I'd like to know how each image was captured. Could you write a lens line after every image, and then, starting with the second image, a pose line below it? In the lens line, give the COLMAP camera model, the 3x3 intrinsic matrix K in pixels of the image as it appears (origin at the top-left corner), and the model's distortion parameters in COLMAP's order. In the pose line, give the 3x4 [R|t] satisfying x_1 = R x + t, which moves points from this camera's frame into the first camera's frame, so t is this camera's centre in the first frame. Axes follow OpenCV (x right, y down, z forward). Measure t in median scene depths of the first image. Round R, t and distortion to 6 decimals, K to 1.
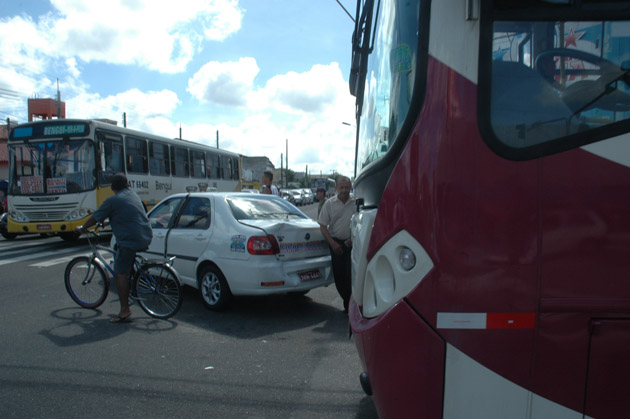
lens RADIAL K [[481.1, 0, 315.0], [0, 481.1, 209.5], [0, 0, 1]] dist [-0.054364, 0.003784]
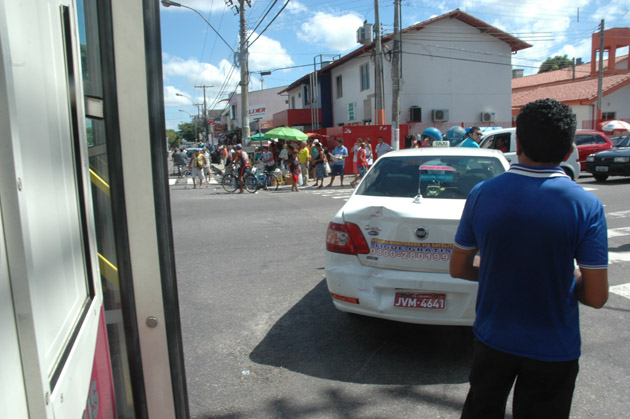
lens RADIAL K [[481.1, 0, 315.0], [0, 481.1, 209.5], [0, 0, 1]] dist [-0.054364, 0.003784]
pose [[0.389701, 0.106598, -0.914752, 0.470212], [0.012599, 0.992568, 0.121033, -0.044622], [0.920855, -0.058692, 0.385461, 0.688478]]
